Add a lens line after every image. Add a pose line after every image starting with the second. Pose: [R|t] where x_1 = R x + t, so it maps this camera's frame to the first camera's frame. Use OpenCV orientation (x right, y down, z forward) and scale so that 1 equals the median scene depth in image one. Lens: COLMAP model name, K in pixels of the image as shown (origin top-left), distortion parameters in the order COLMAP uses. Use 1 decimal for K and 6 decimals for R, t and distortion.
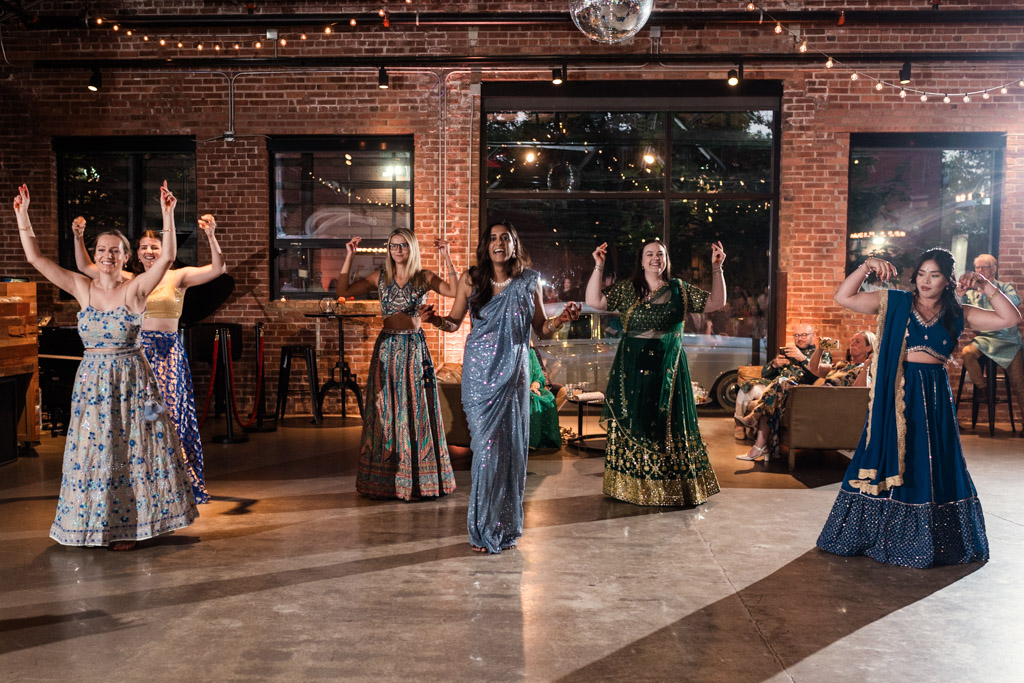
lens RADIAL K [[1019.5, 0, 512.0], [0, 1019.5, 341.5], [0, 0, 1]] dist [-0.023145, 0.024341]
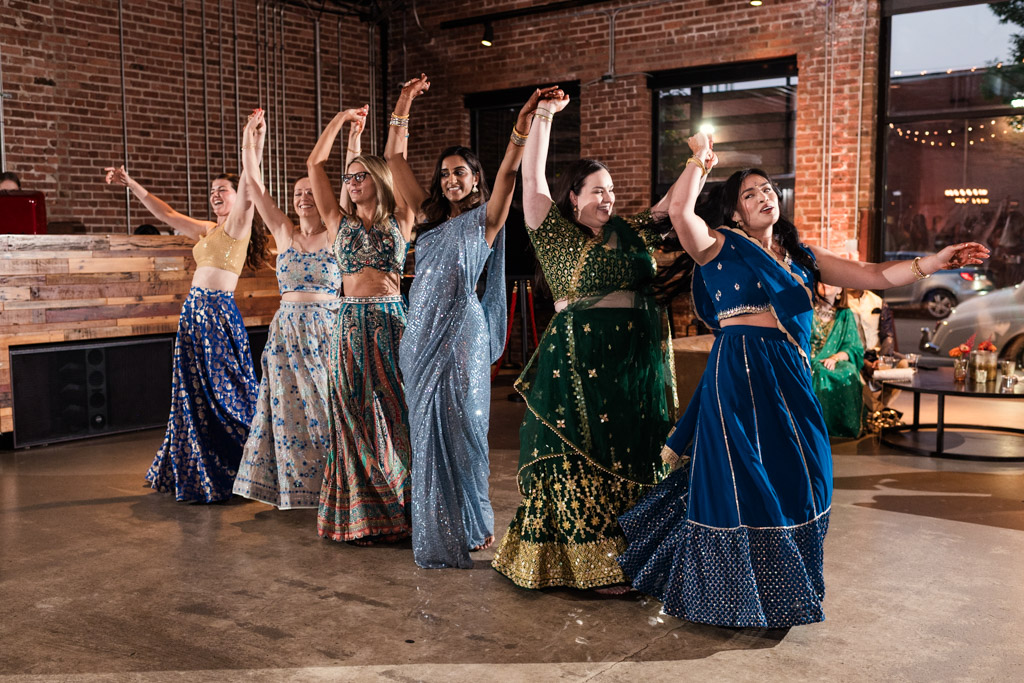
lens RADIAL K [[1019.5, 0, 512.0], [0, 1019.5, 341.5], [0, 0, 1]] dist [-0.023145, 0.024341]
pose [[0.842163, 0.040288, -0.537715, 0.170292], [-0.013207, 0.998447, 0.054123, -0.005321], [0.539061, -0.038479, 0.841387, 0.140399]]
